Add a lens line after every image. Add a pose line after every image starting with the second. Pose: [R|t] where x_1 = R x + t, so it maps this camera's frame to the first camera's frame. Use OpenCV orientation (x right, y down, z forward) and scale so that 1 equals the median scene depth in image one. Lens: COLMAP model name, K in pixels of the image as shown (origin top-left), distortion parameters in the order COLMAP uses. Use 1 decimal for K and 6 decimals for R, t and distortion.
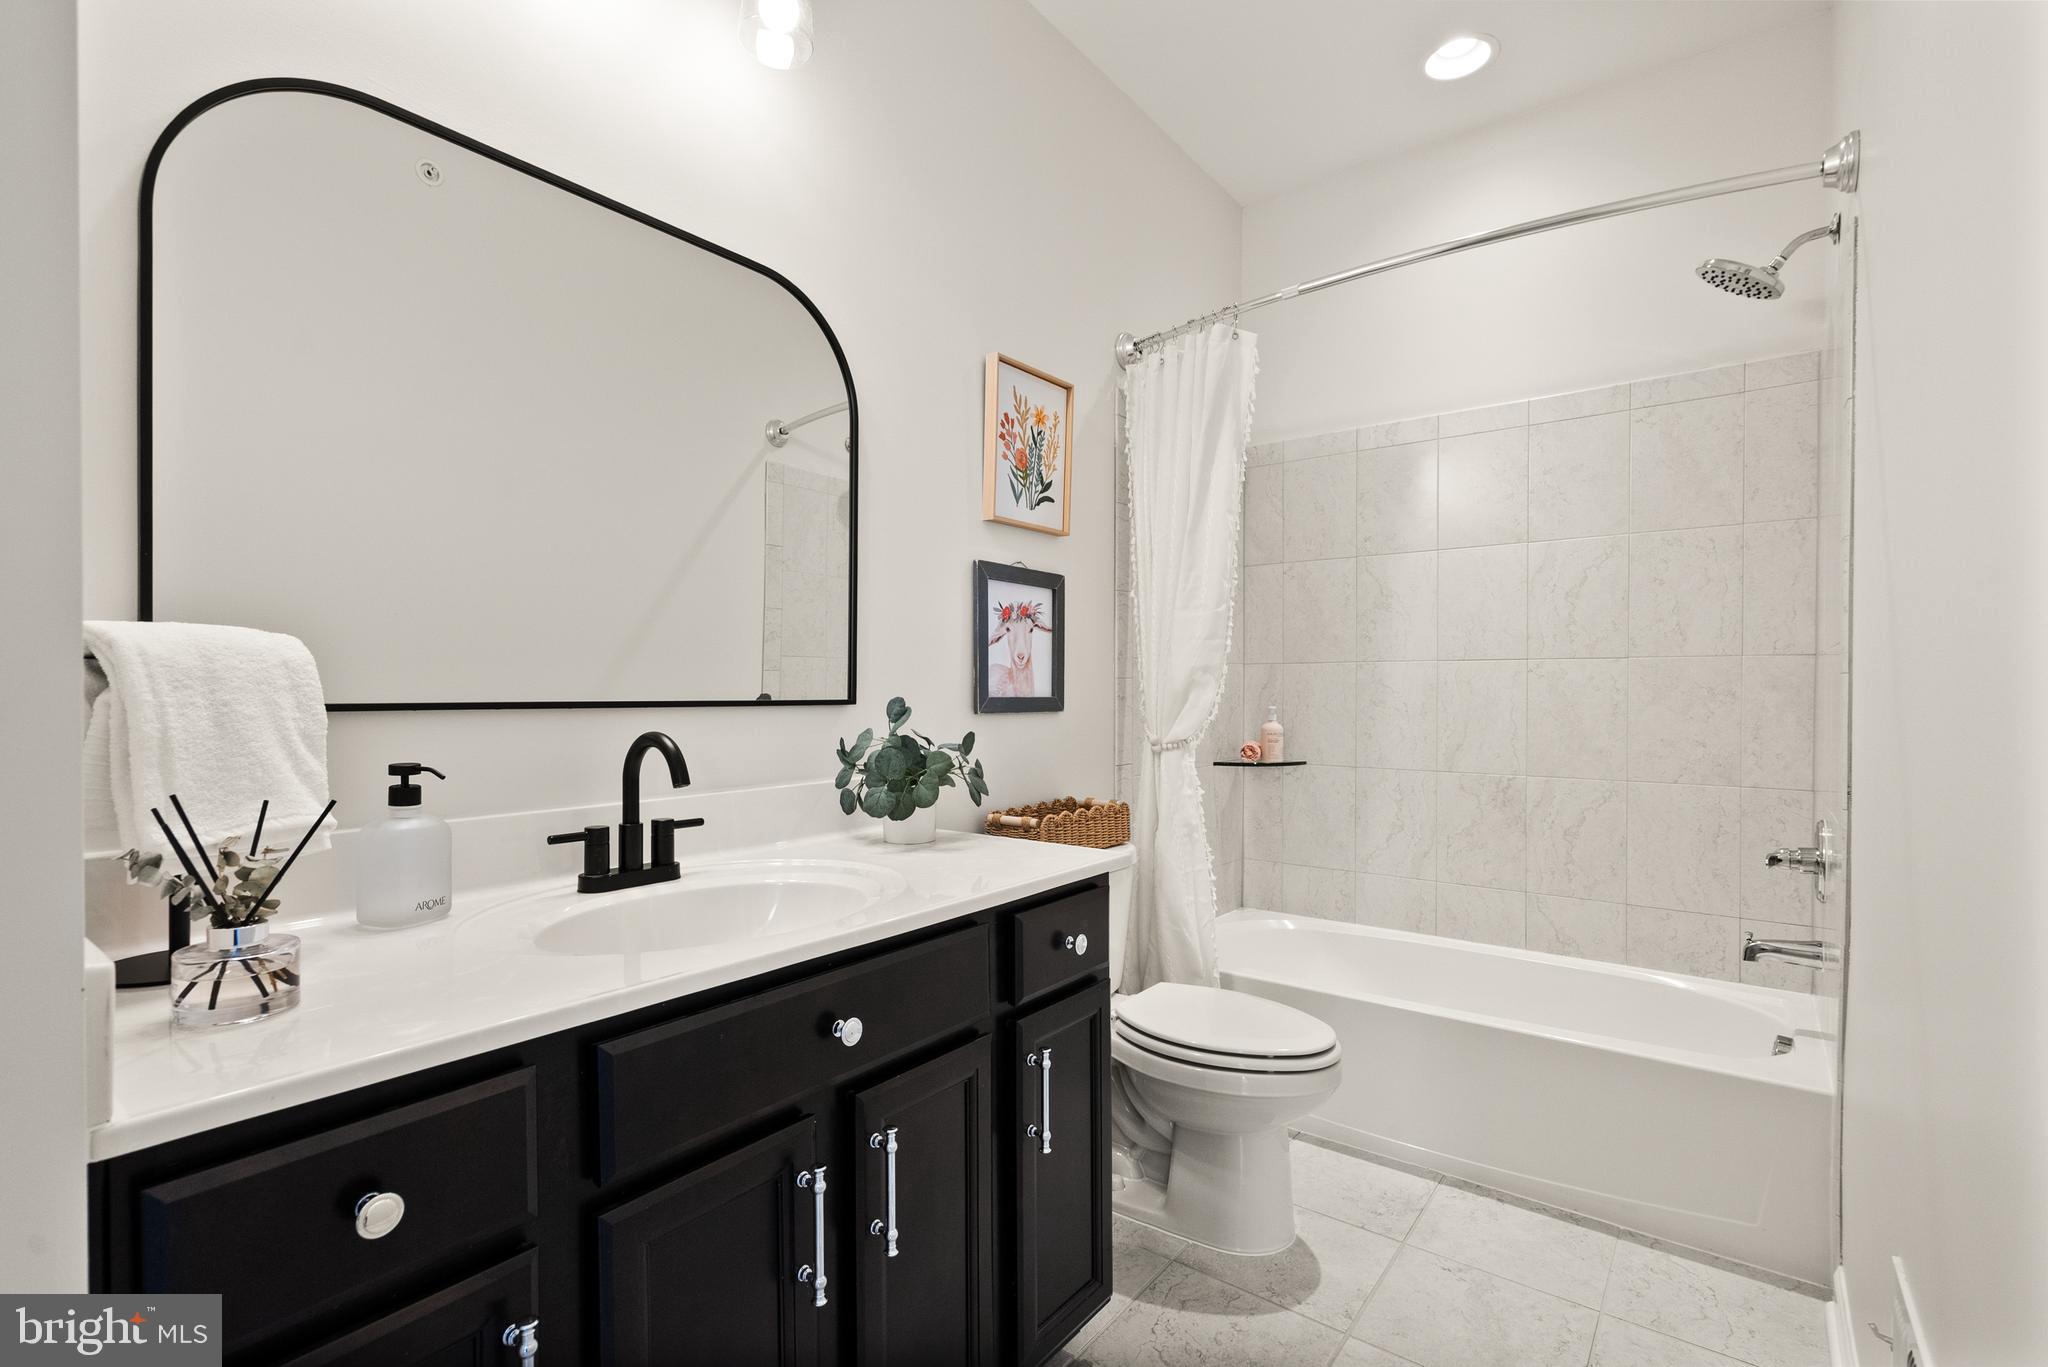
lens RADIAL K [[956.7, 0, 1023.6], [0, 956.7, 696.8], [0, 0, 1]] dist [-0.003245, 0.003625]
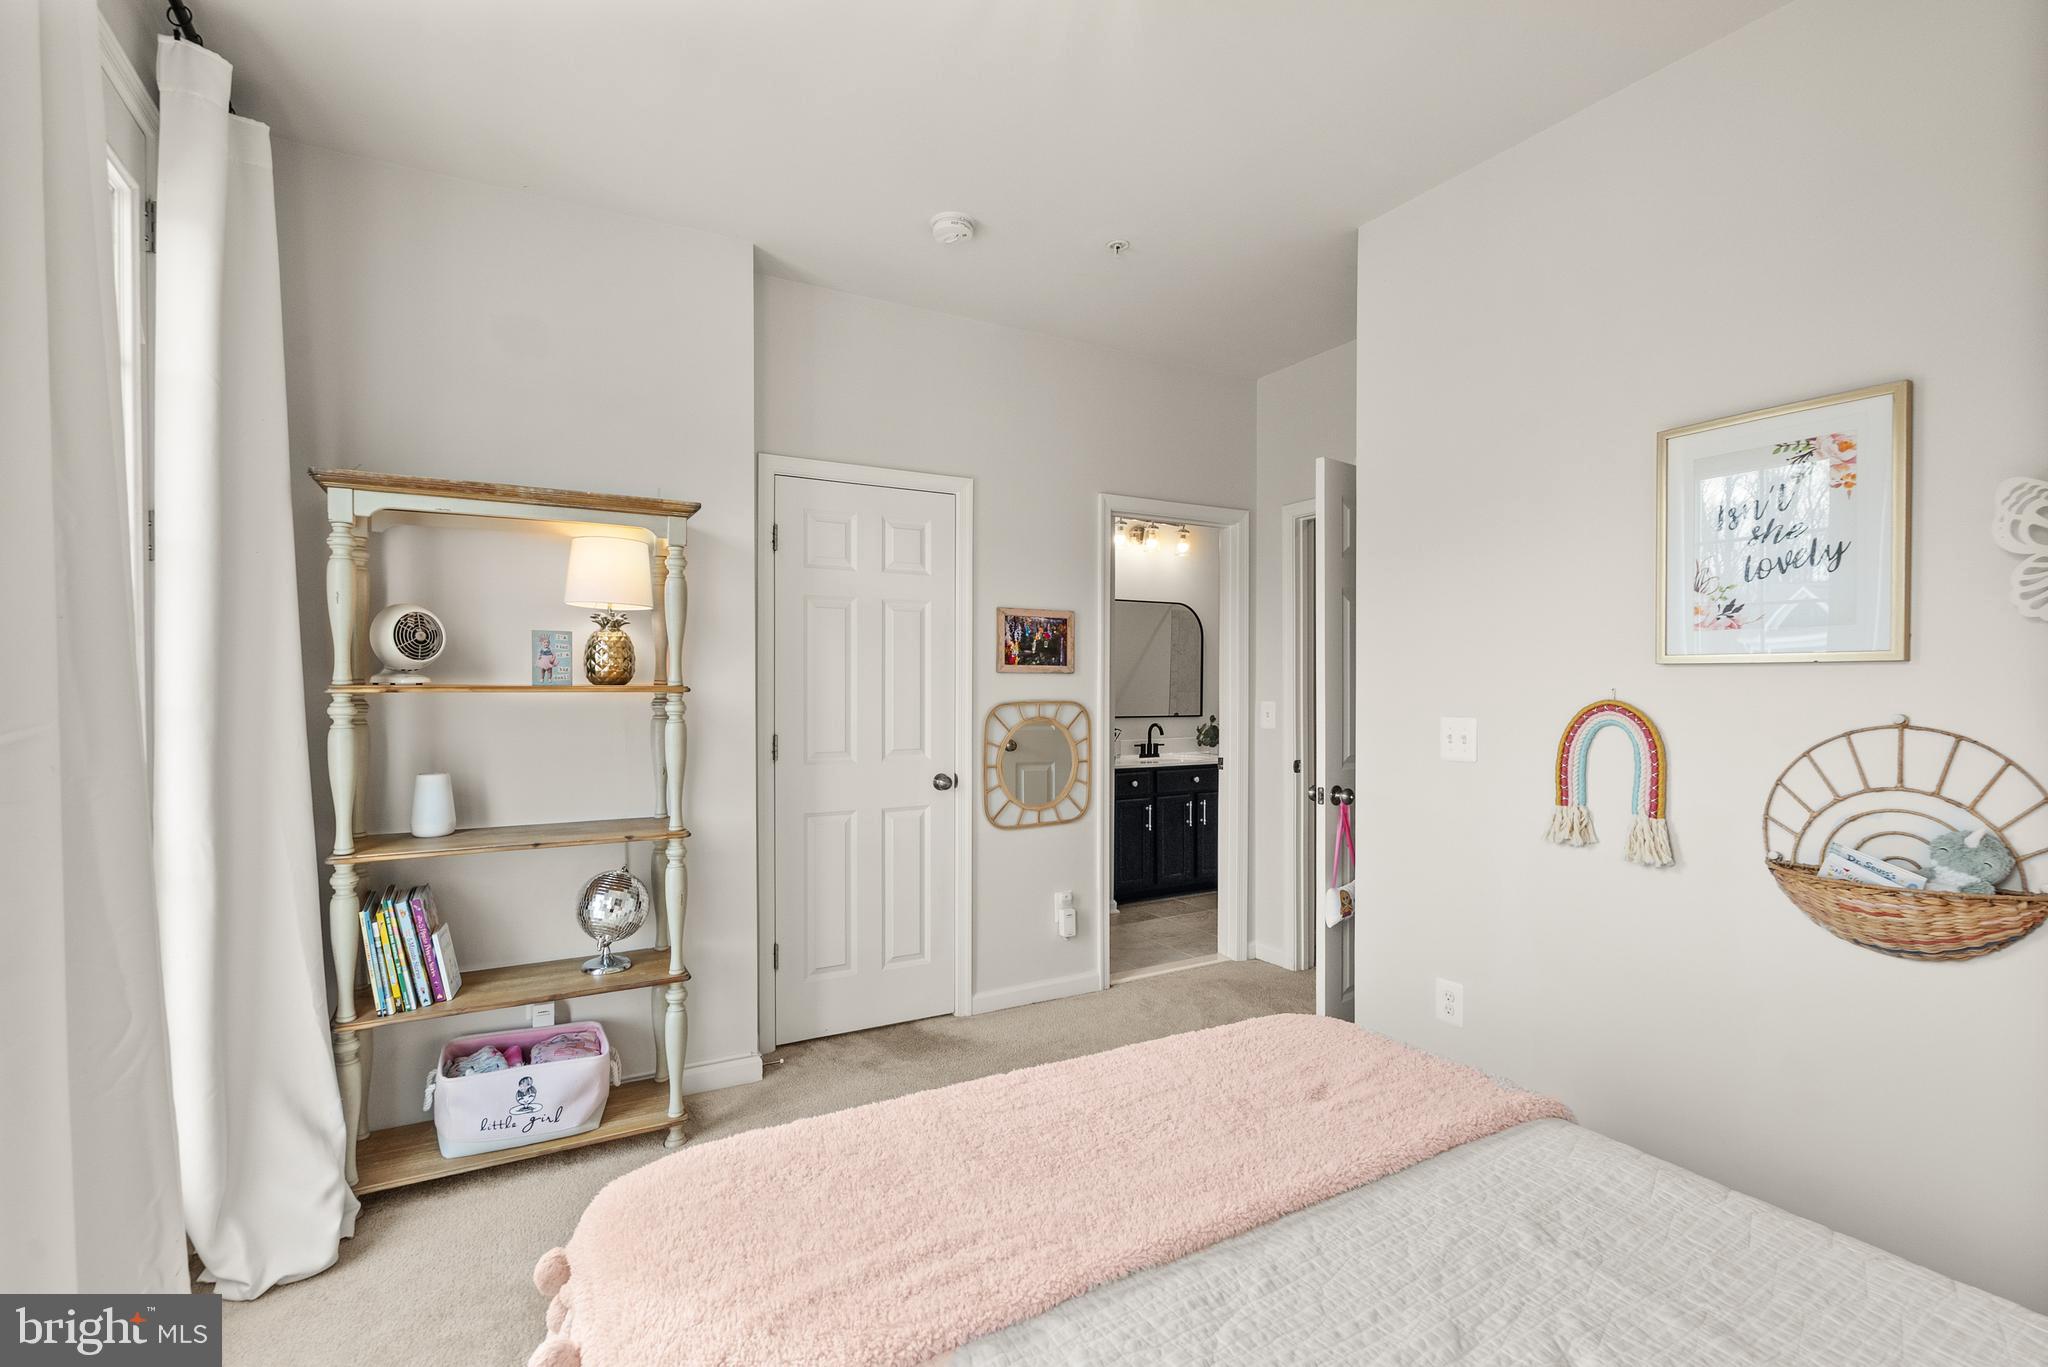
lens RADIAL K [[956.7, 0, 1021.4], [0, 956.7, 693.9], [0, 0, 1]] dist [-0.003245, 0.003625]
pose [[0.923949, 0.014021, -0.382258, 0.731103], [-0.011448, 0.999894, 0.009003, -0.129607], [0.382344, -0.003942, 0.924012, -3.314762]]
